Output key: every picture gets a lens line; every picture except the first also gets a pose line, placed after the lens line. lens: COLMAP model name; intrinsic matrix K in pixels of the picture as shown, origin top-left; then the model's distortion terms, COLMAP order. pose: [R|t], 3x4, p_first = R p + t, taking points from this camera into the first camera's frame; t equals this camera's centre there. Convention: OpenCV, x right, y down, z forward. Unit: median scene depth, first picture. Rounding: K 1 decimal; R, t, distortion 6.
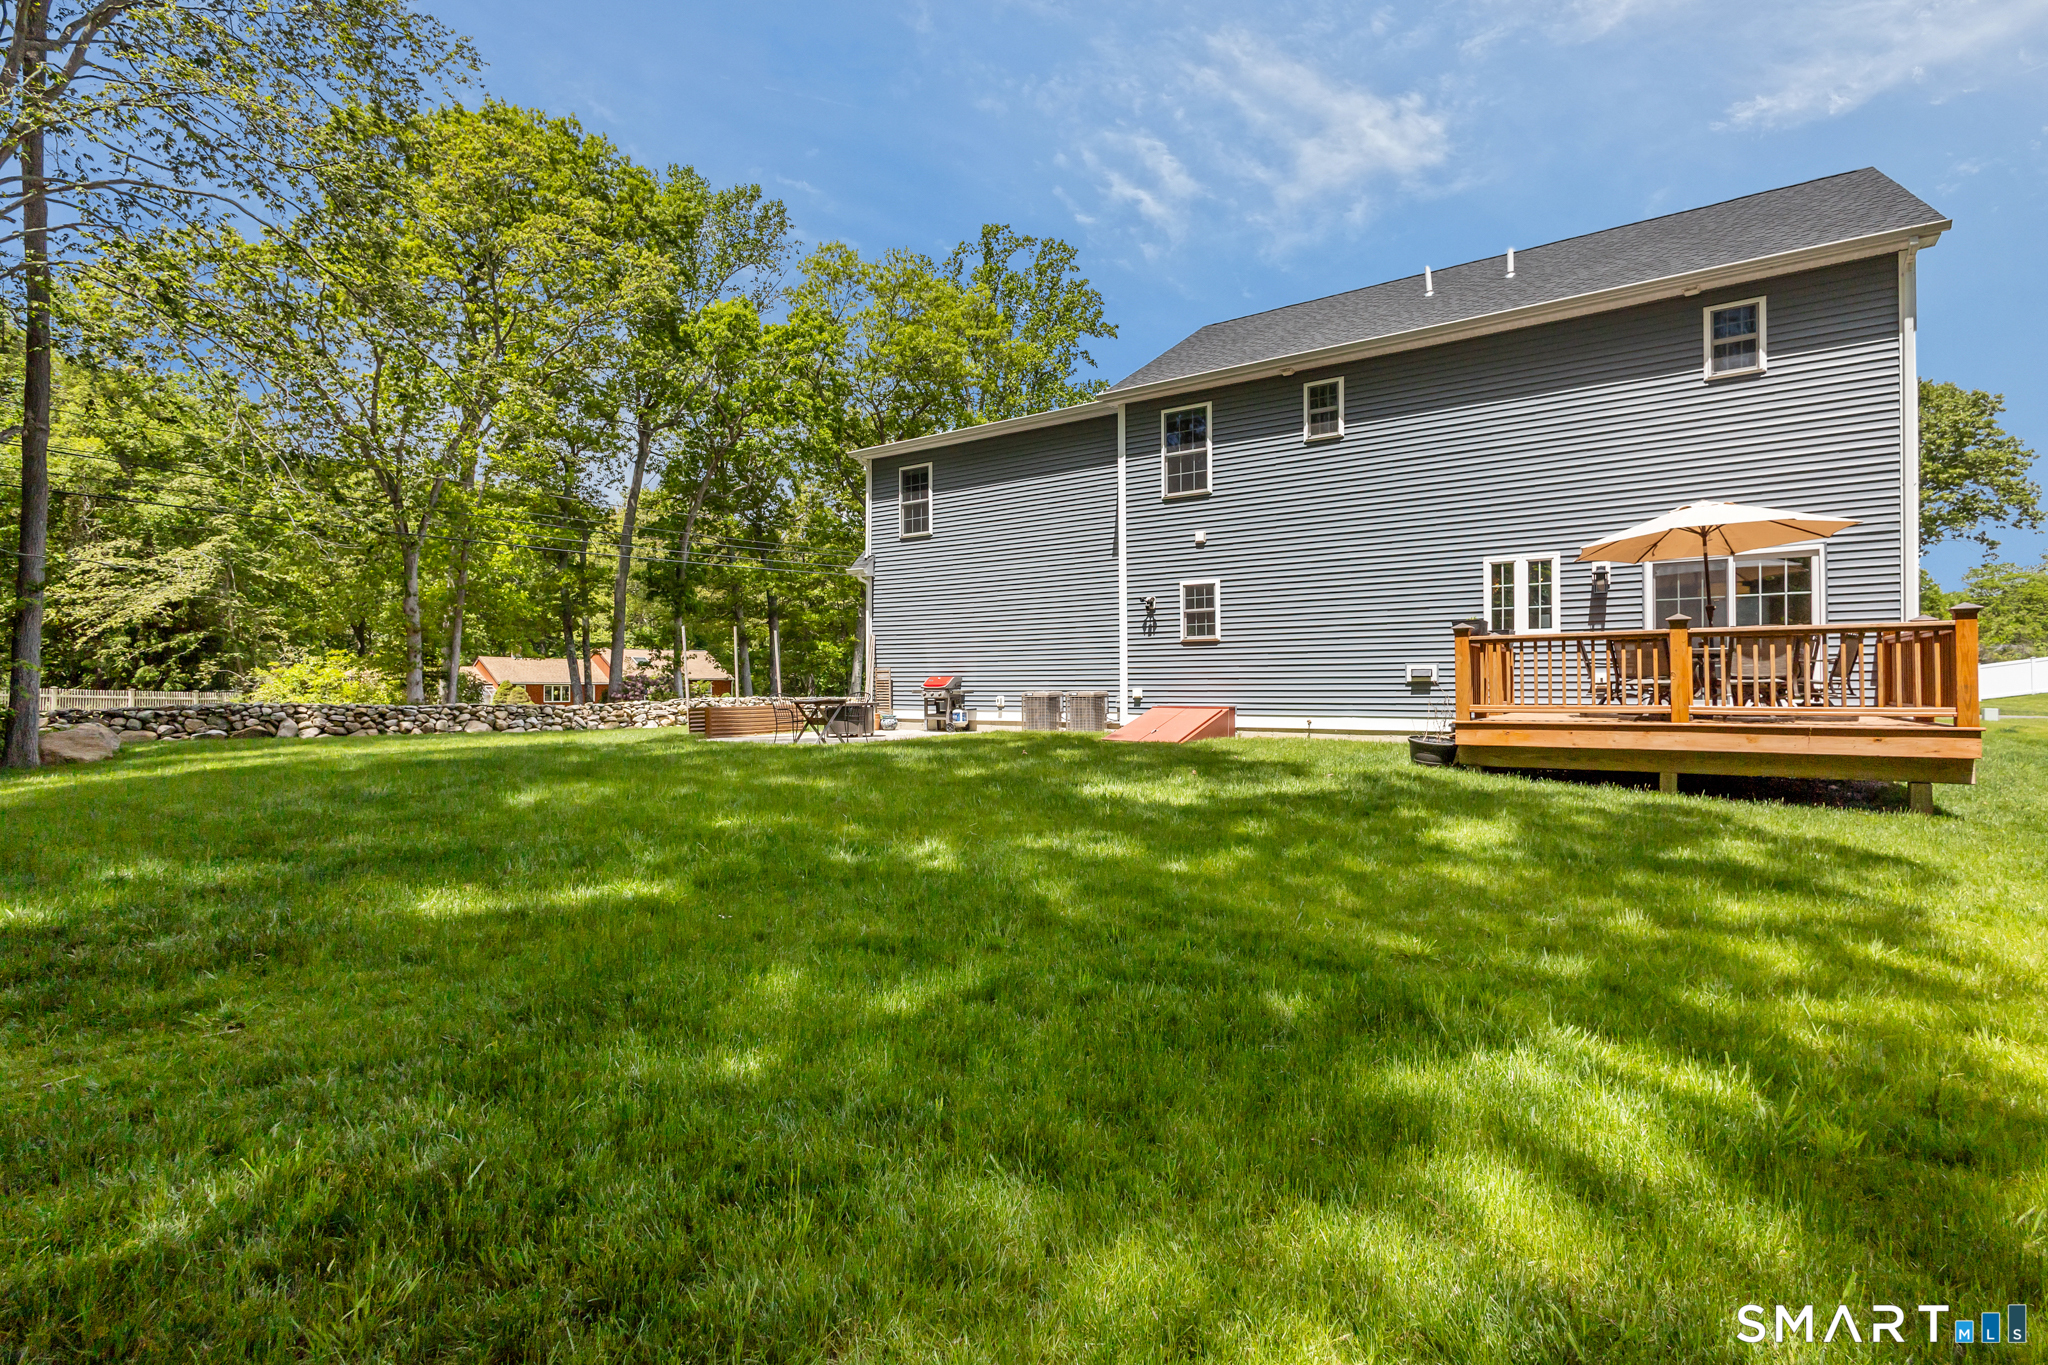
lens RADIAL K [[958.8, 0, 1024.0], [0, 958.8, 682.5], [0, 0, 1]] dist [0.000685, -0.000506]
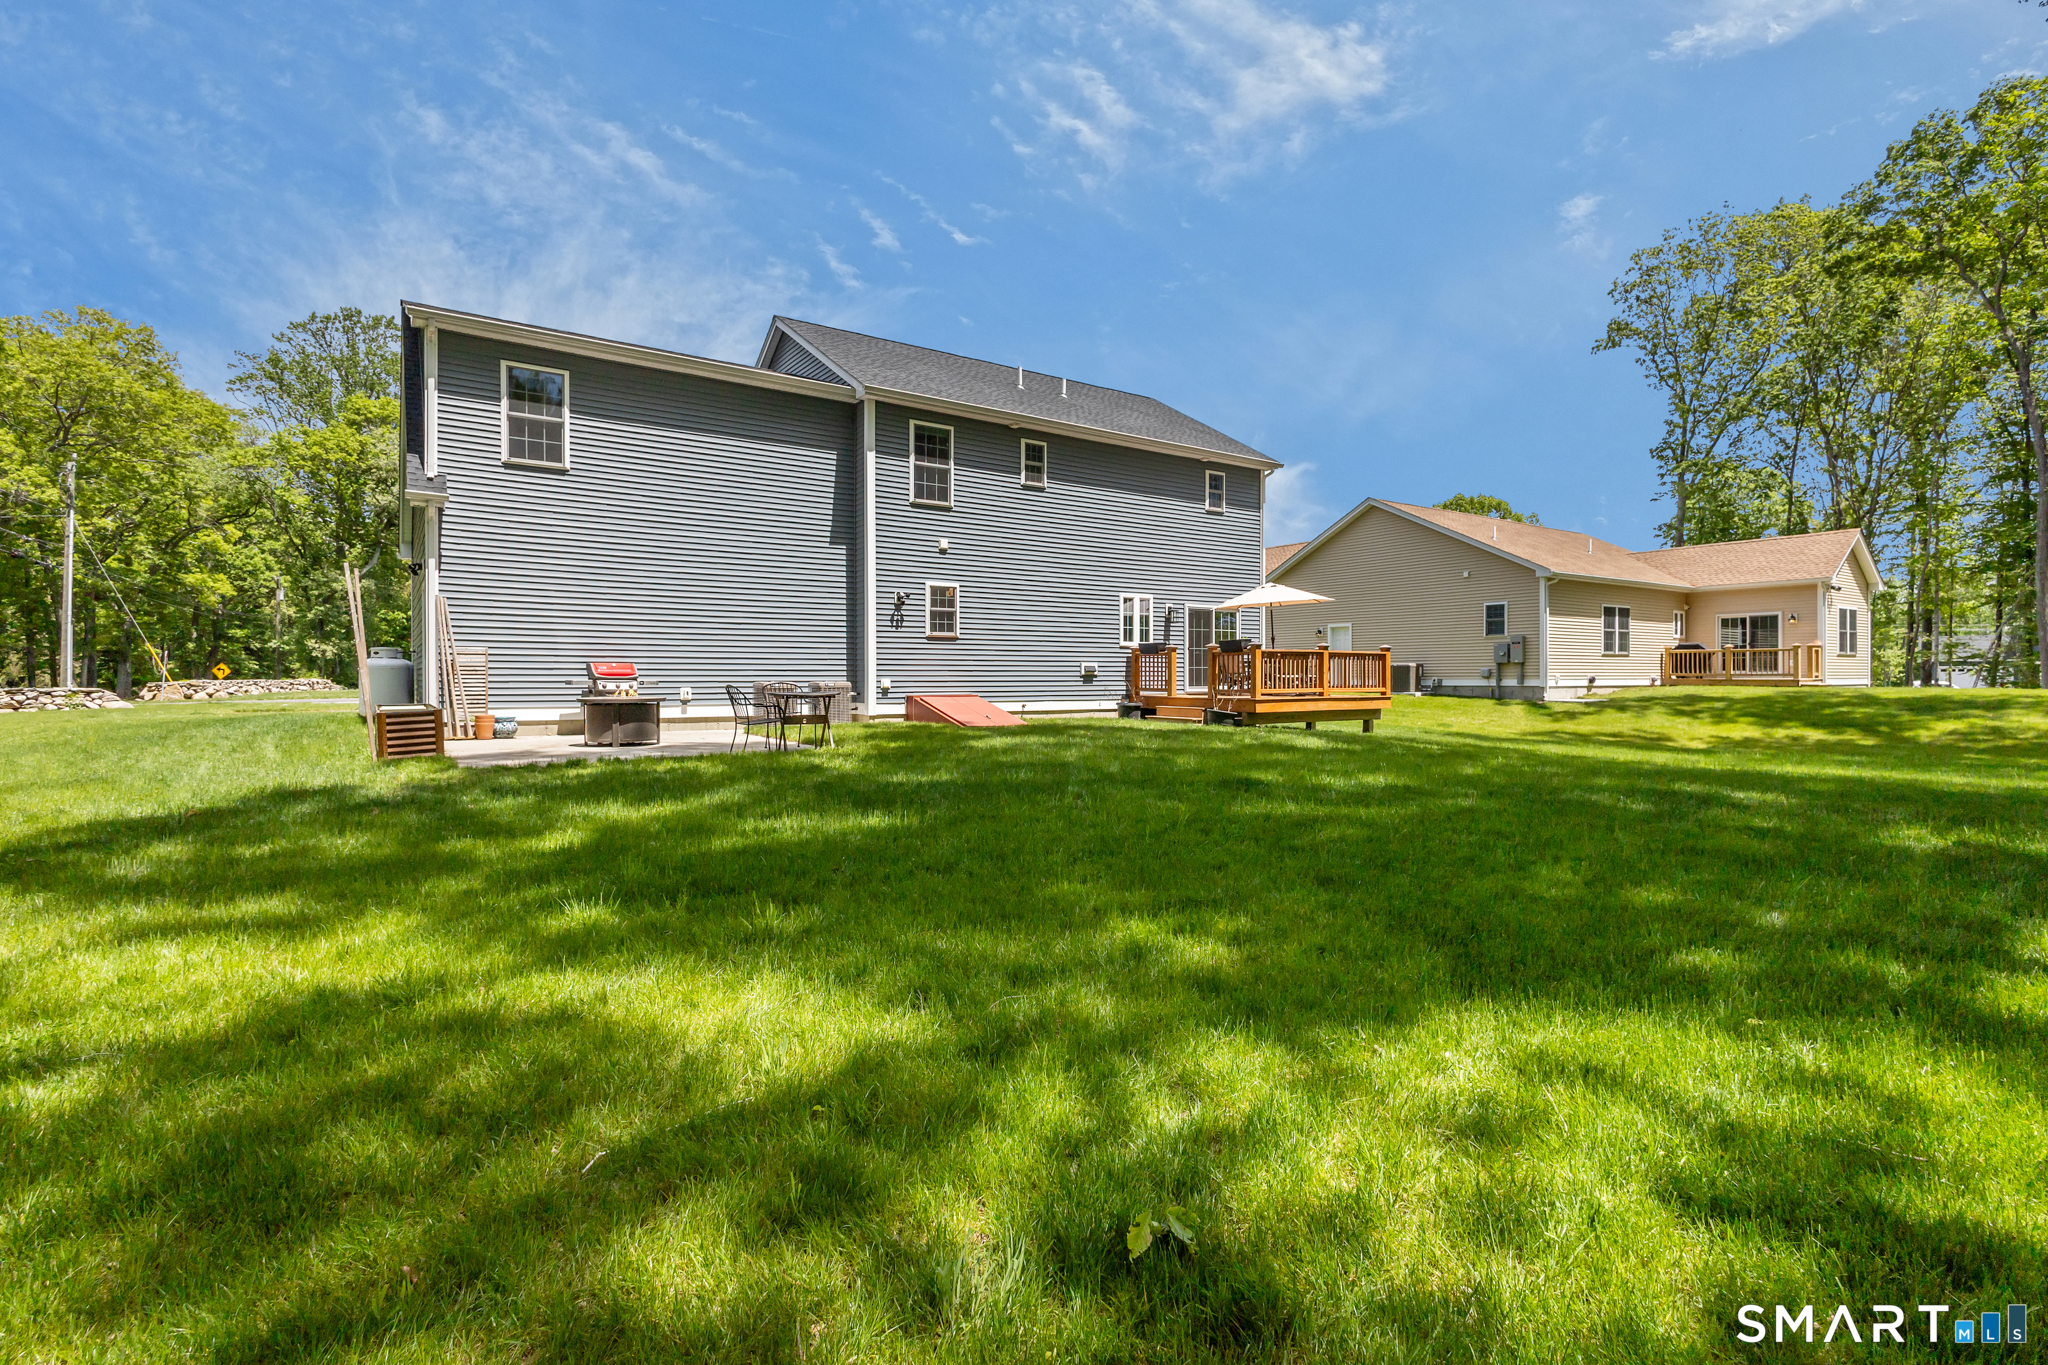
lens RADIAL K [[914.9, 0, 1024.0], [0, 914.9, 682.5], [0, 0, 1]] dist [0.012011, 0.000015]
pose [[0.367731, -0.002834, 0.929928, -0.781100], [-0.007331, 0.999955, 0.005946, 0.003174], [-0.929903, -0.009003, 0.367694, 0.516256]]
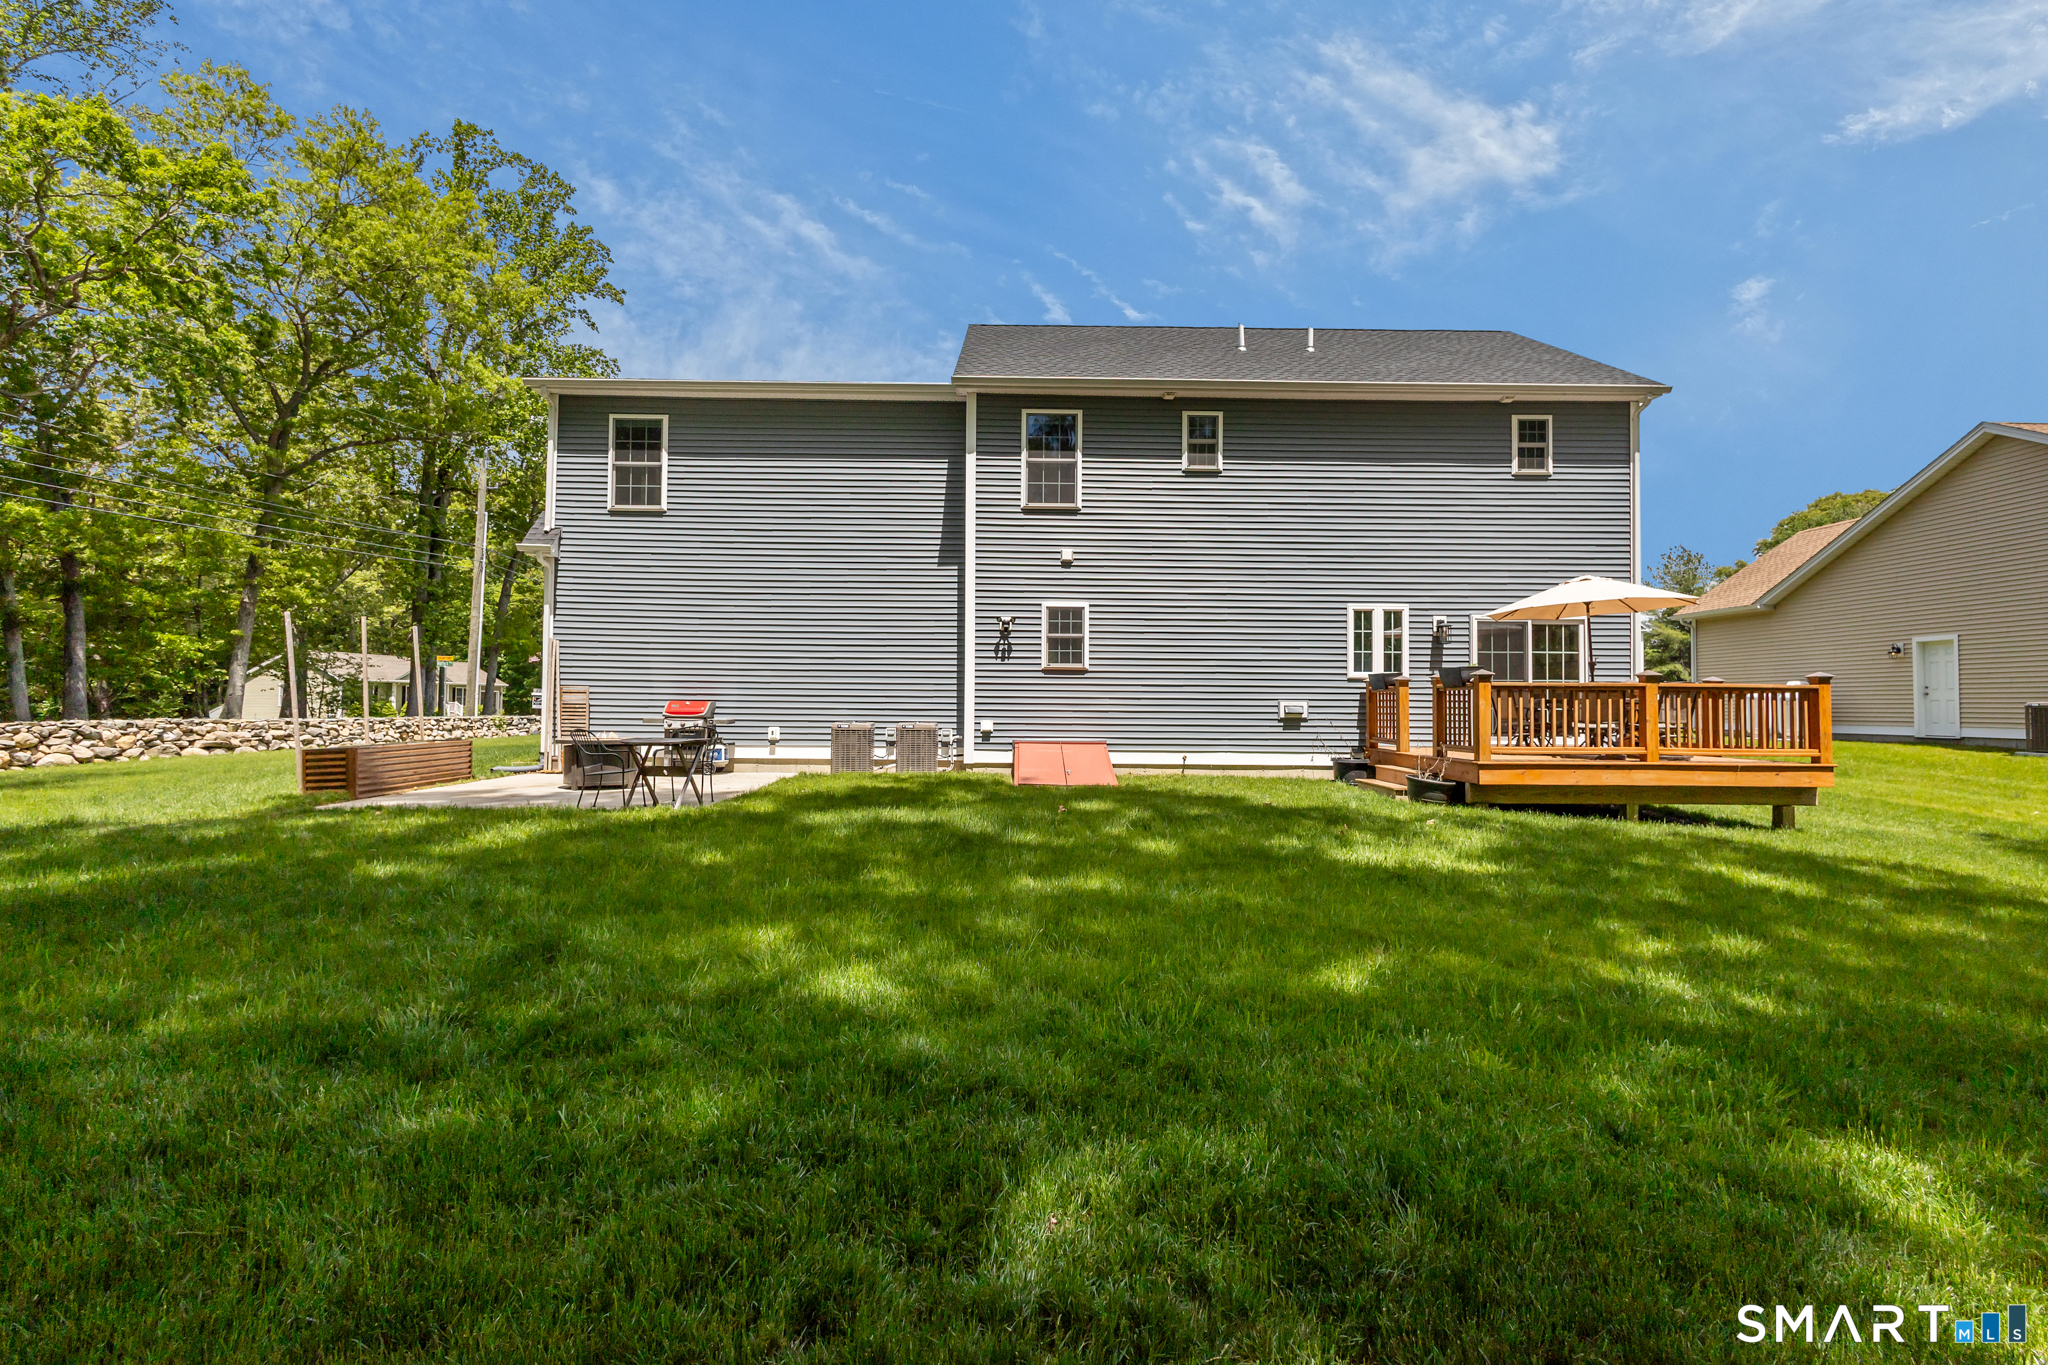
lens RADIAL K [[958.8, 0, 1024.0], [0, 958.8, 682.5], [0, 0, 1]] dist [0.000685, -0.000506]
pose [[0.812313, 0.024630, 0.582701, -0.378046], [-0.016222, 0.999676, -0.019640, -0.012315], [-0.582996, 0.006501, 0.812449, 0.283860]]
